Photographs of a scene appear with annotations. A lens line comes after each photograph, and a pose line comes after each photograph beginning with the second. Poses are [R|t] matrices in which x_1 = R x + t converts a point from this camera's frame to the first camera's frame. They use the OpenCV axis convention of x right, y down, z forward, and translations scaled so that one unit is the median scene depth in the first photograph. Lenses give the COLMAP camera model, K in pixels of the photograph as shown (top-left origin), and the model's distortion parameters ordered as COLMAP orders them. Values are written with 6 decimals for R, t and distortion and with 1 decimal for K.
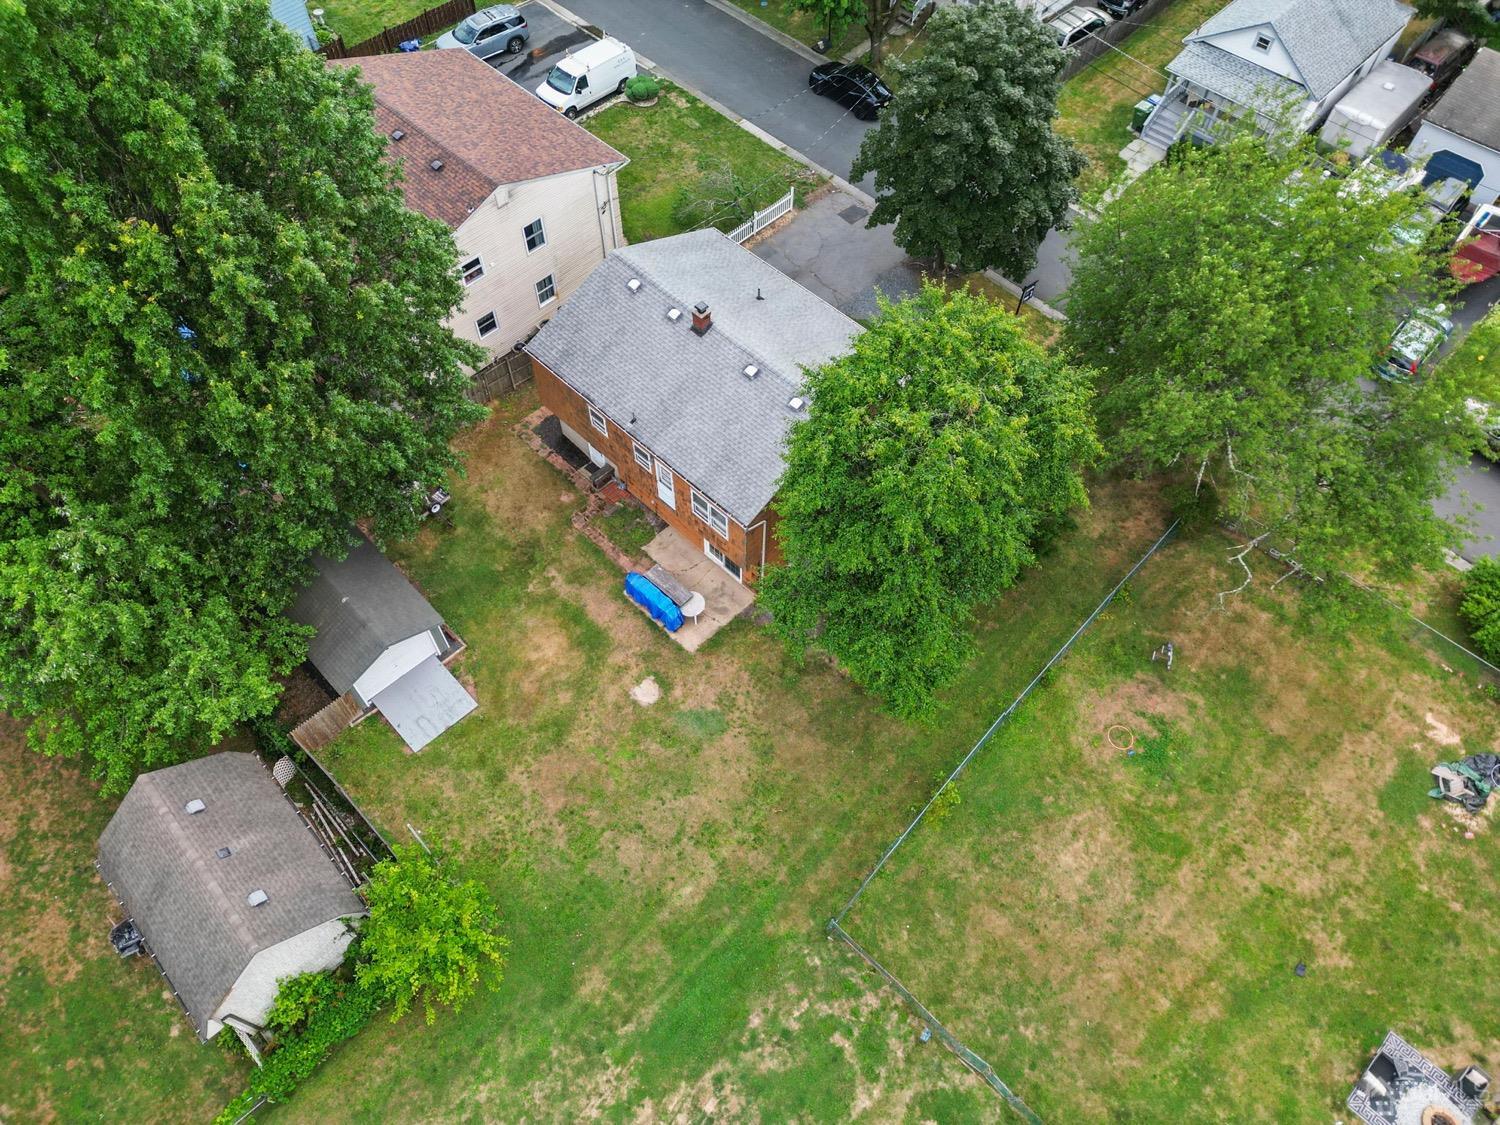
lens RADIAL K [[1058.3, 0, 750.0], [0, 1058.3, 562.5], [0, 0, 1]] dist [0.094158, -0.102223]
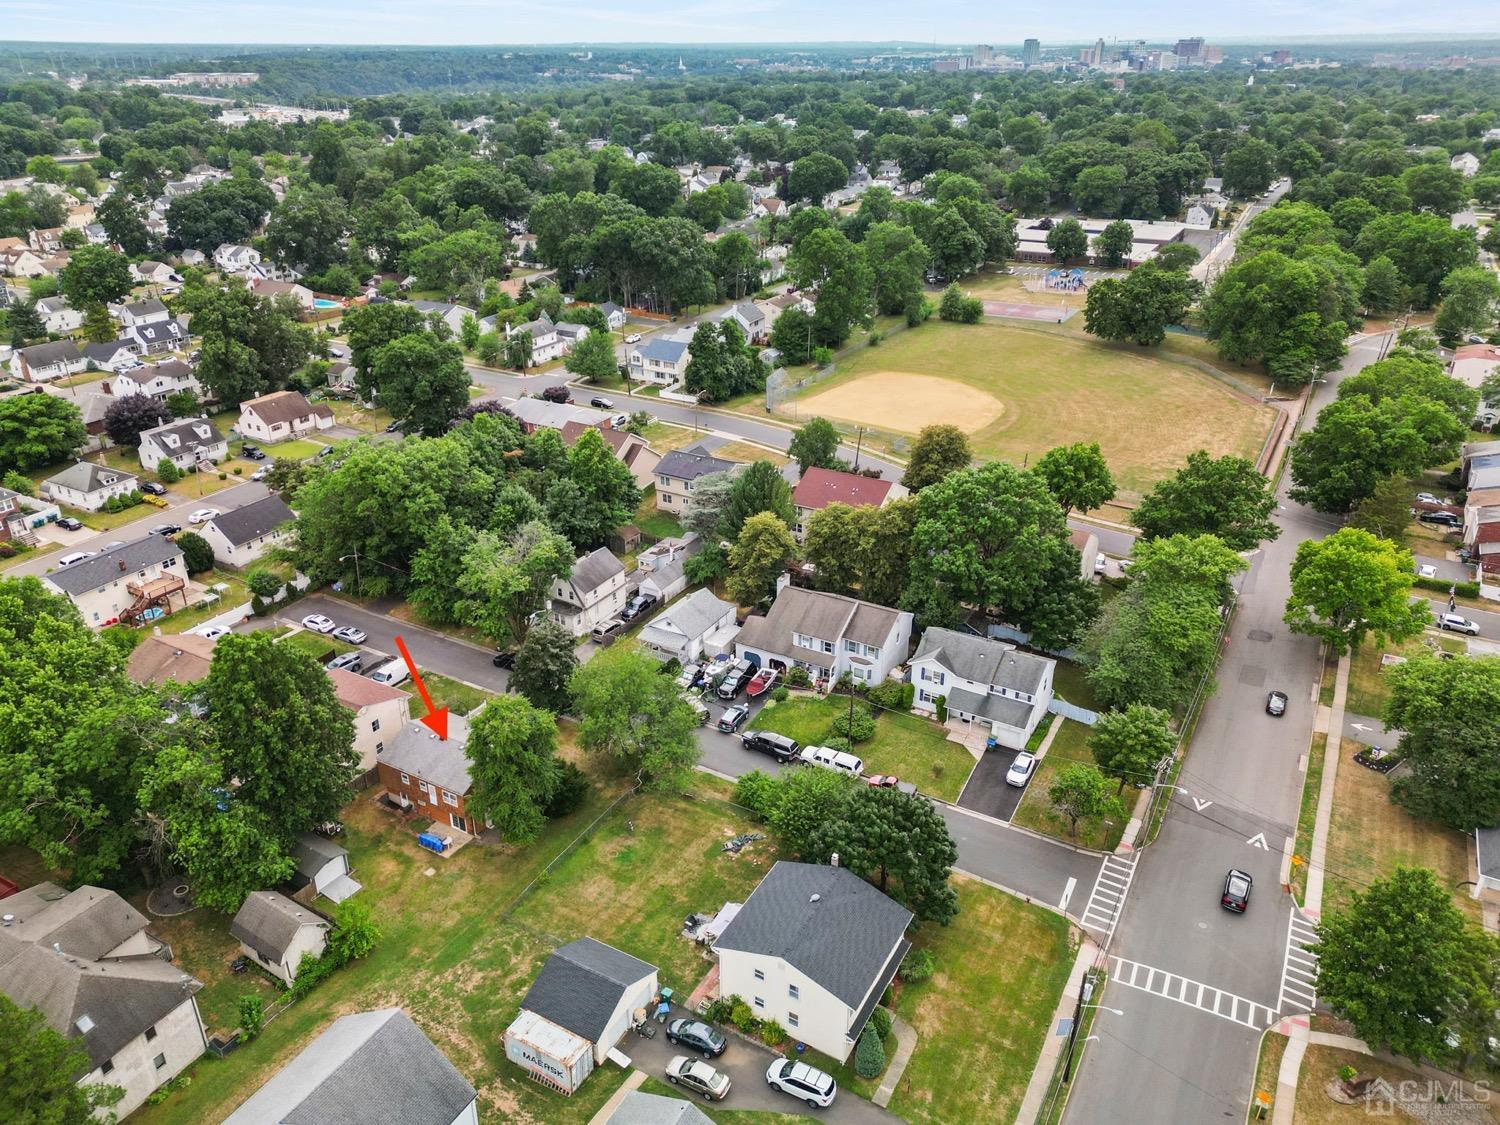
lens RADIAL K [[1058.3, 0, 750.0], [0, 1058.3, 562.5], [0, 0, 1]] dist [0.094158, -0.102223]
pose [[0.968189, -0.118234, 0.220525, 0.161915], [0.214581, 0.845653, -0.488698, 0.883006], [-0.128707, 0.520472, 0.844123, -1.619997]]
